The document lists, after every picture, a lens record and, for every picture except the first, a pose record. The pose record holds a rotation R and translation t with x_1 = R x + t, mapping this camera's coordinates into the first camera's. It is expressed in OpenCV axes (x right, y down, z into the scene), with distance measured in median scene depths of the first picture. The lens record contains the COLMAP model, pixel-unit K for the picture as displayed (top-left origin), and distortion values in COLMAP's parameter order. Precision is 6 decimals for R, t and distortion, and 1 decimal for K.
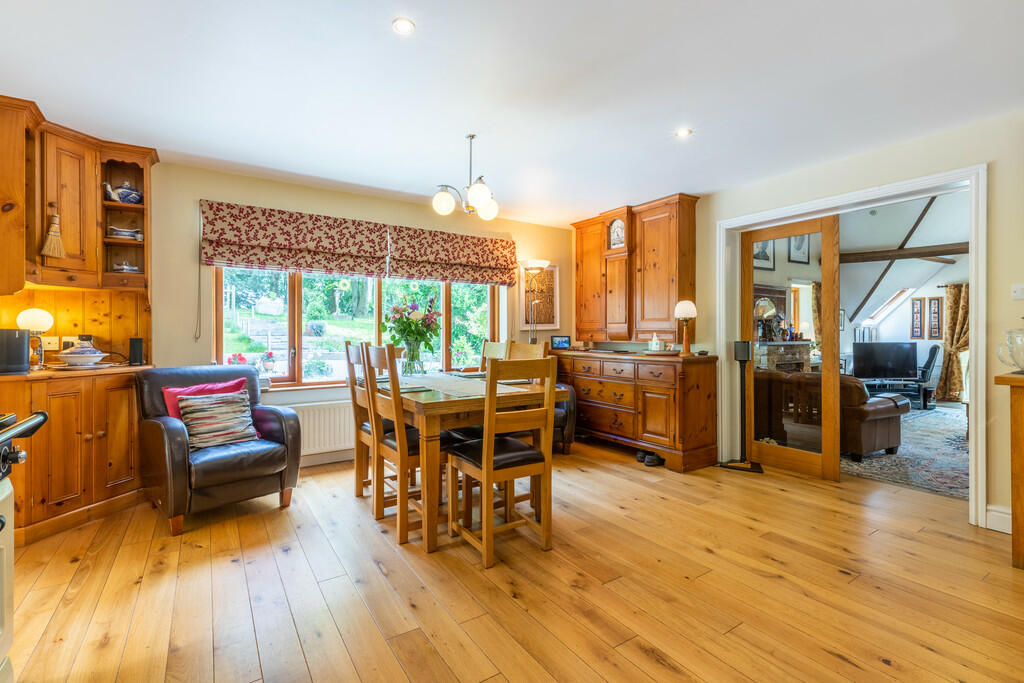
lens RADIAL K [[471.0, 0, 508.9], [0, 471.0, 331.9], [0, 0, 1]] dist [0.003644, -0.000006]
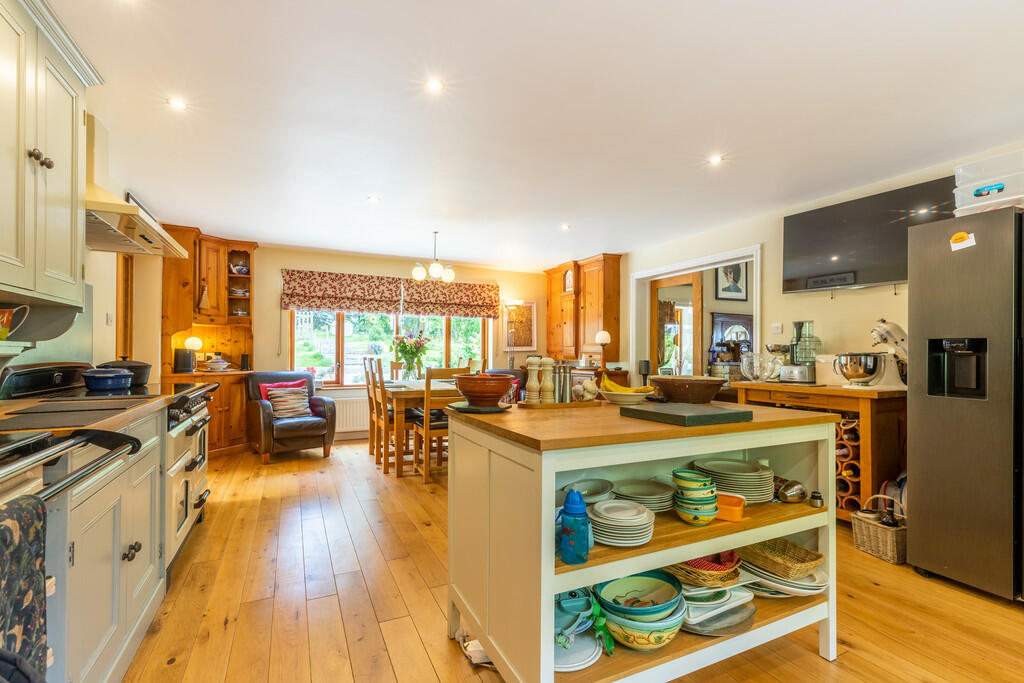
lens RADIAL K [[471.0, 0, 515.9], [0, 471.0, 350.6], [0, 0, 1]] dist [0.003644, -0.000006]
pose [[0.991412, 0.008505, -0.130495, 0.362166], [-0.008754, 0.999961, -0.001333, -0.006005], [0.130479, 0.002464, 0.991448, -0.506015]]
